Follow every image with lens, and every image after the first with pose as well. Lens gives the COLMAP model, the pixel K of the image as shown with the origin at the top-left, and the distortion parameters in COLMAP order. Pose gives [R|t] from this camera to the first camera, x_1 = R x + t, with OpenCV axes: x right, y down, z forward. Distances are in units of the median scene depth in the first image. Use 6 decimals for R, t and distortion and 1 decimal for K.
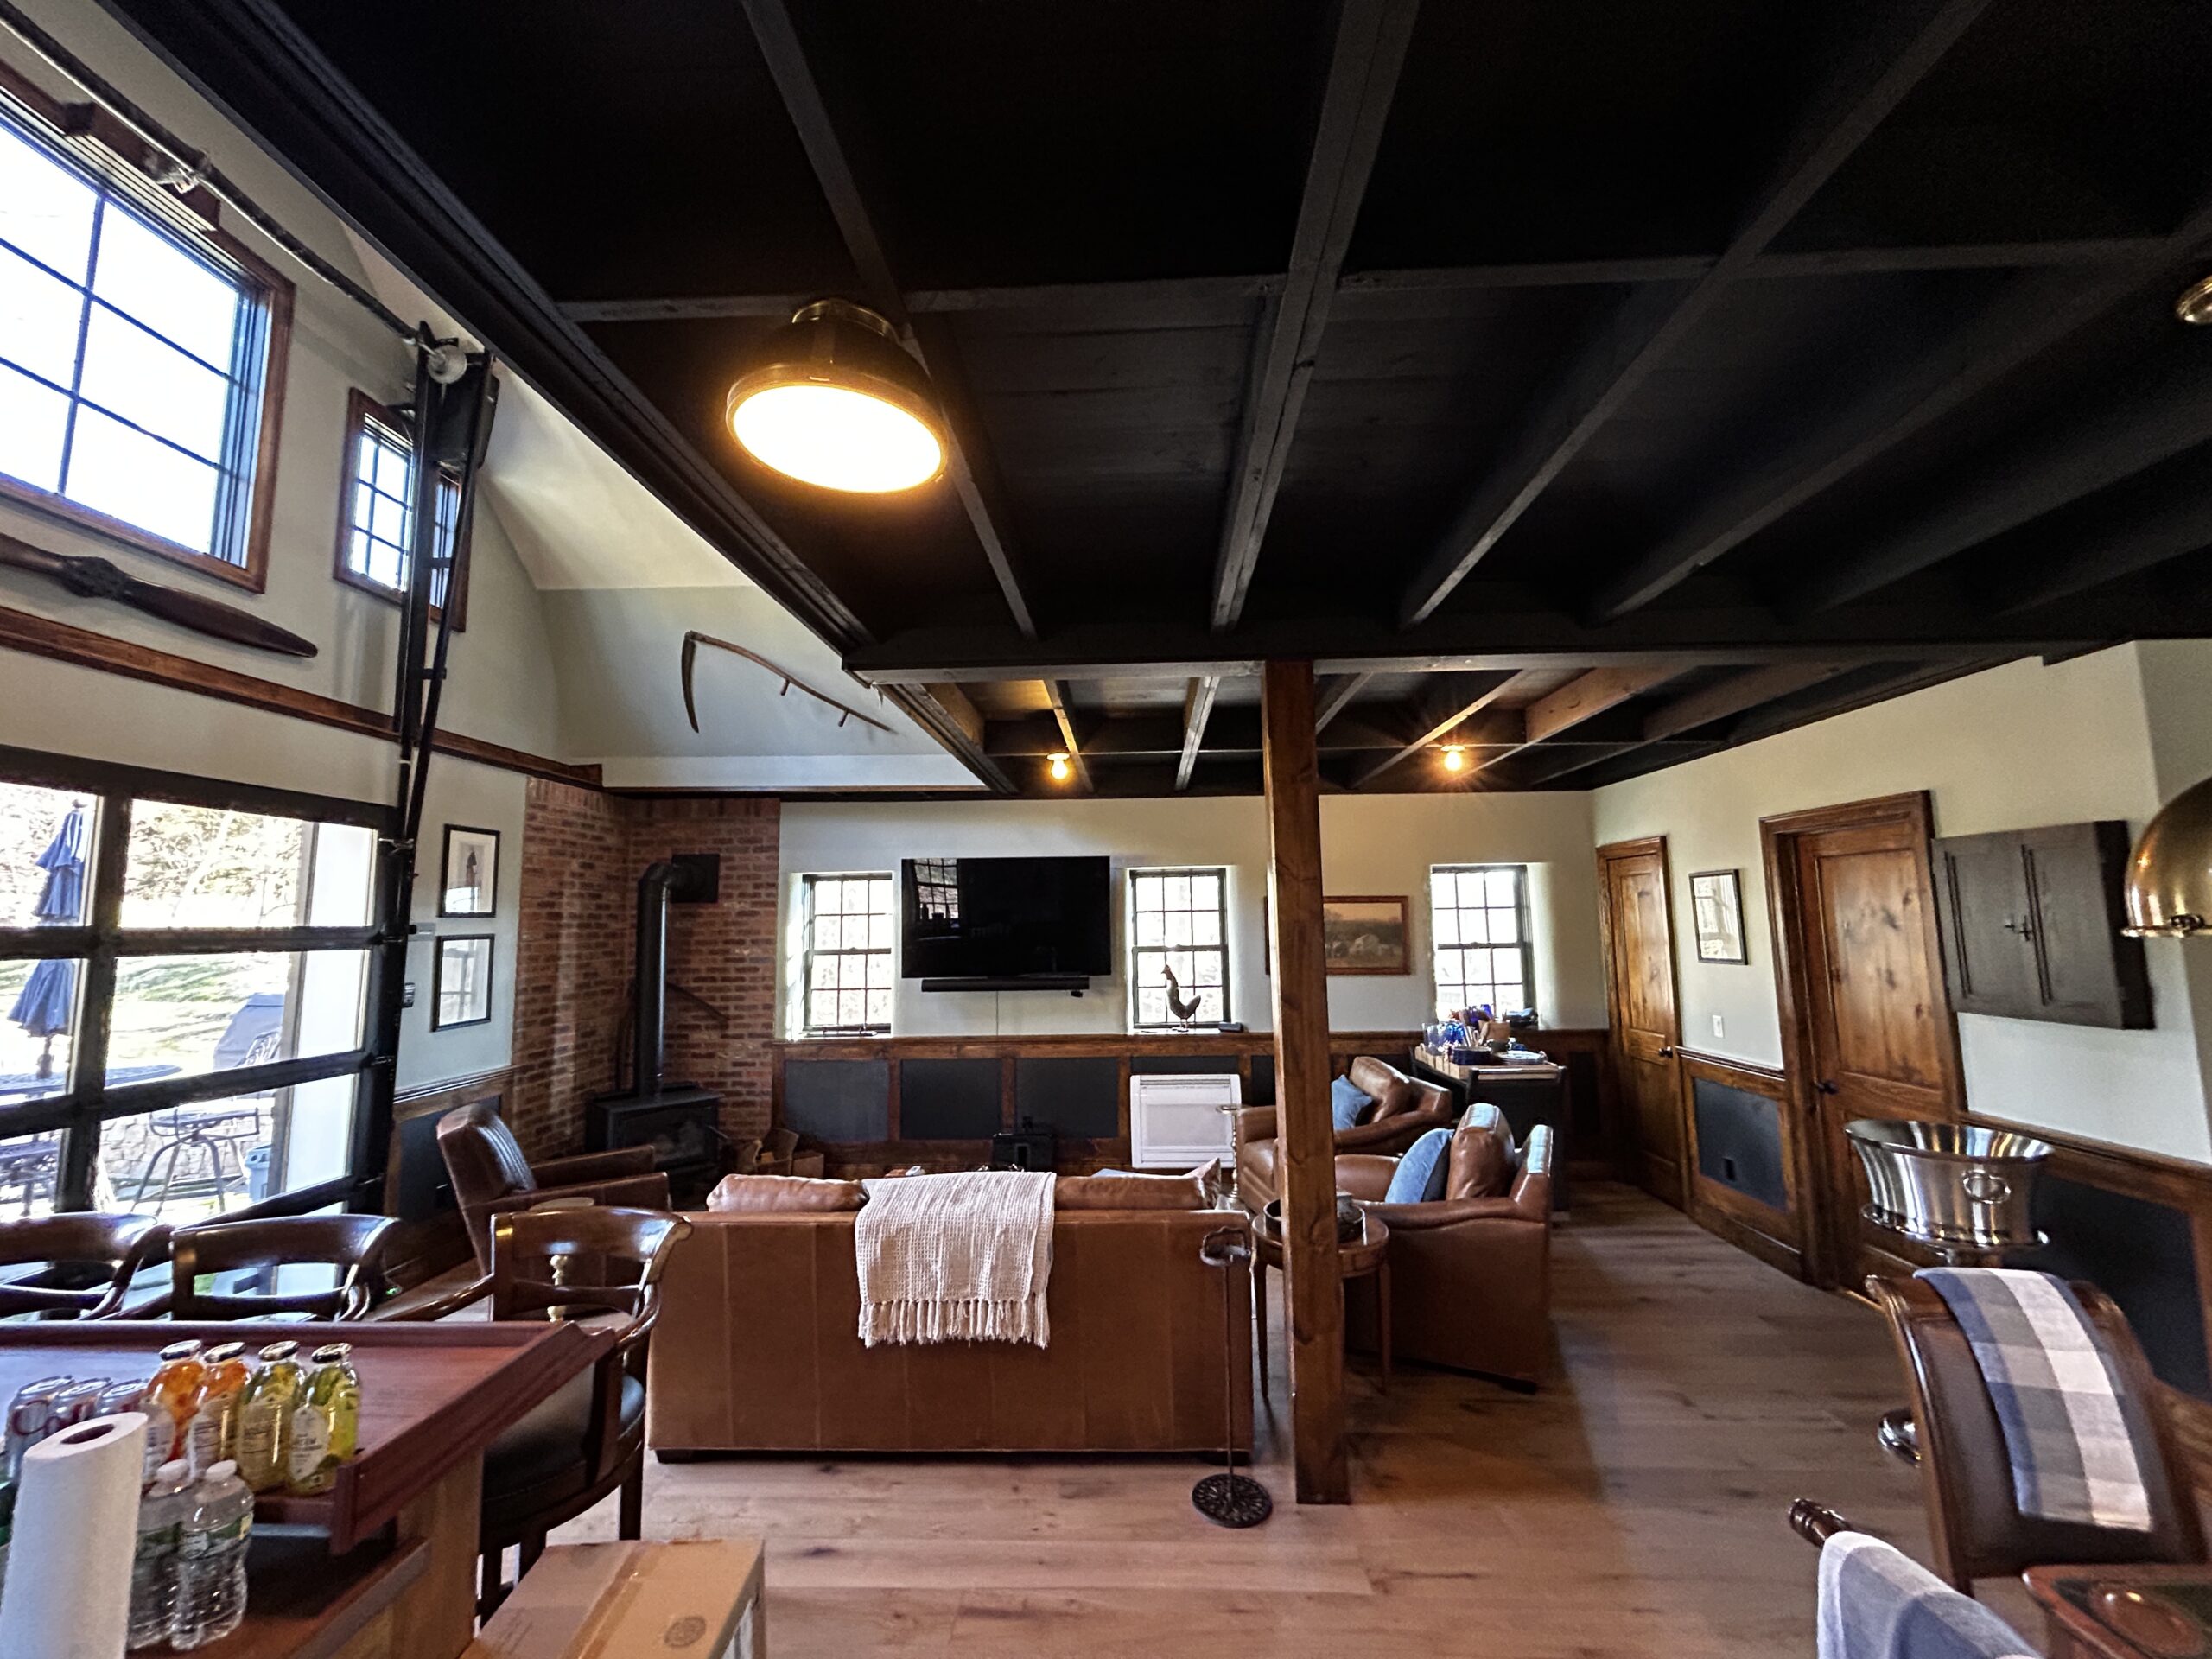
lens RADIAL K [[893.4, 0, 1117.5], [0, 893.4, 824.5], [0, 0, 1]] dist [0.002606, -0.000163]
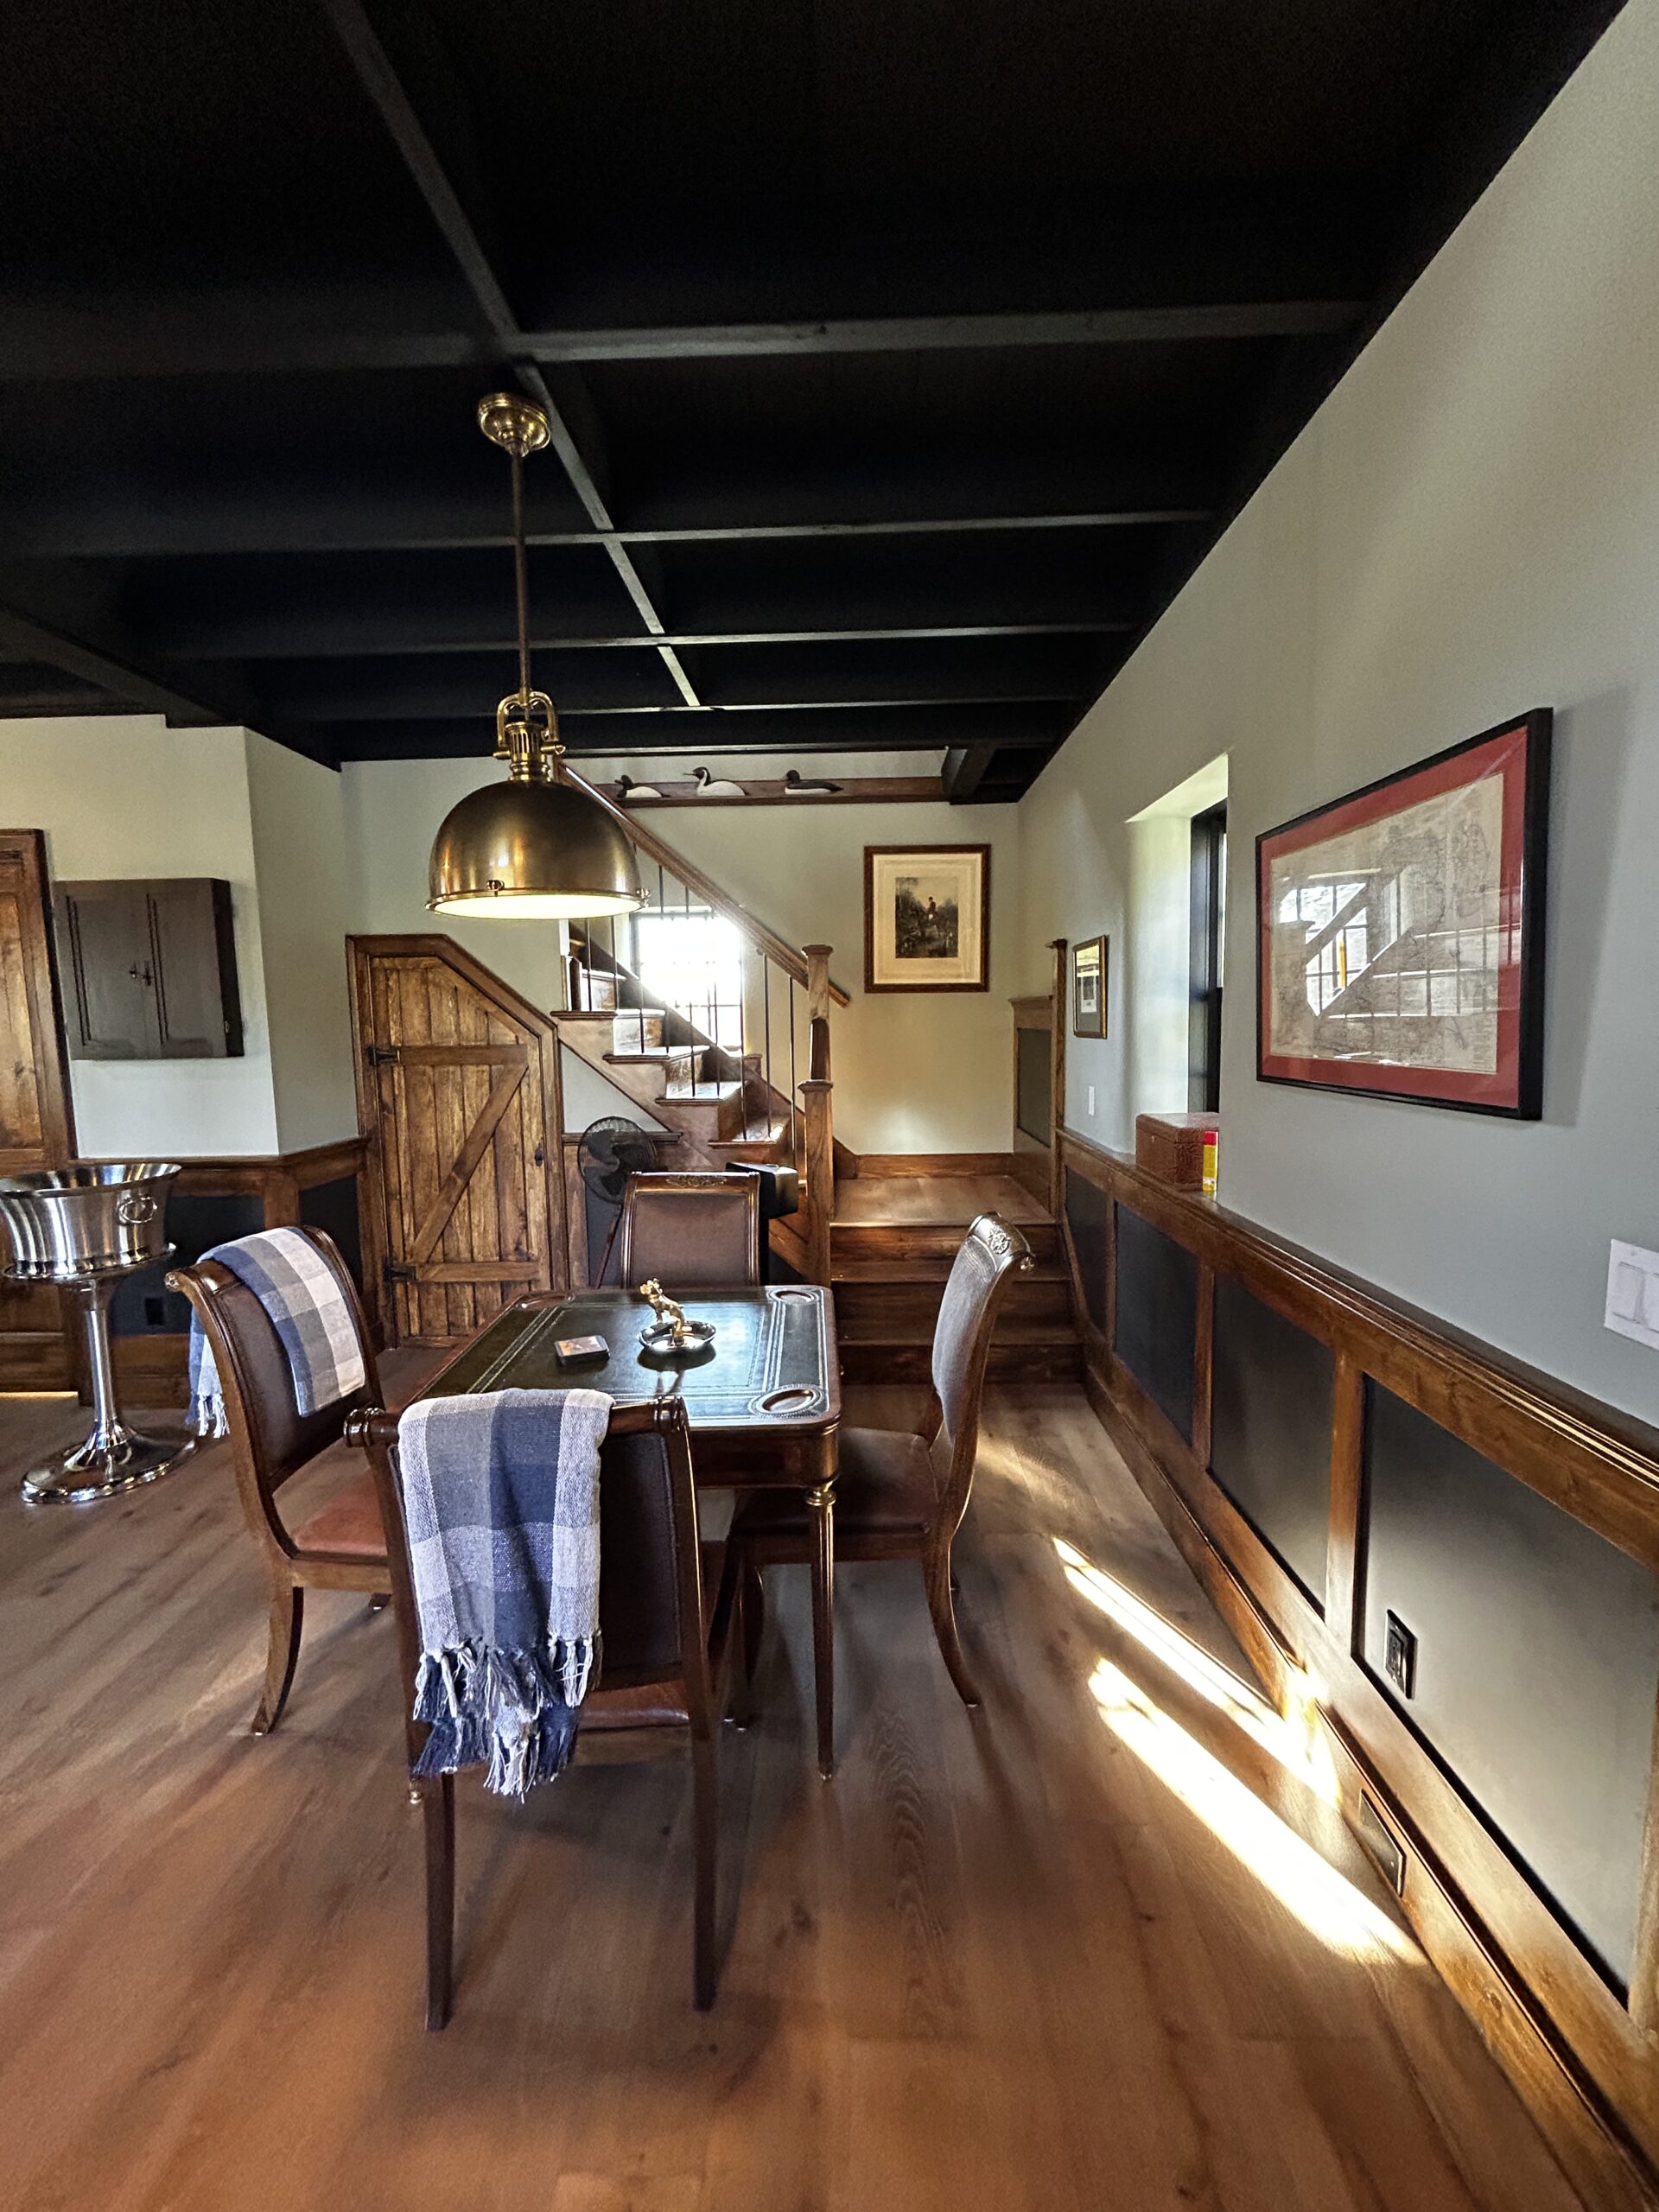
lens RADIAL K [[893.4, 0, 828.9], [0, 893.4, 1100.7], [0, 0, 1]] dist [0.002606, -0.000163]
pose [[-0.004901, -0.075384, 0.997143, -0.107223], [-0.096881, 0.992500, 0.074557, 0.192317], [-0.995284, -0.096239, -0.012167, 0.342918]]
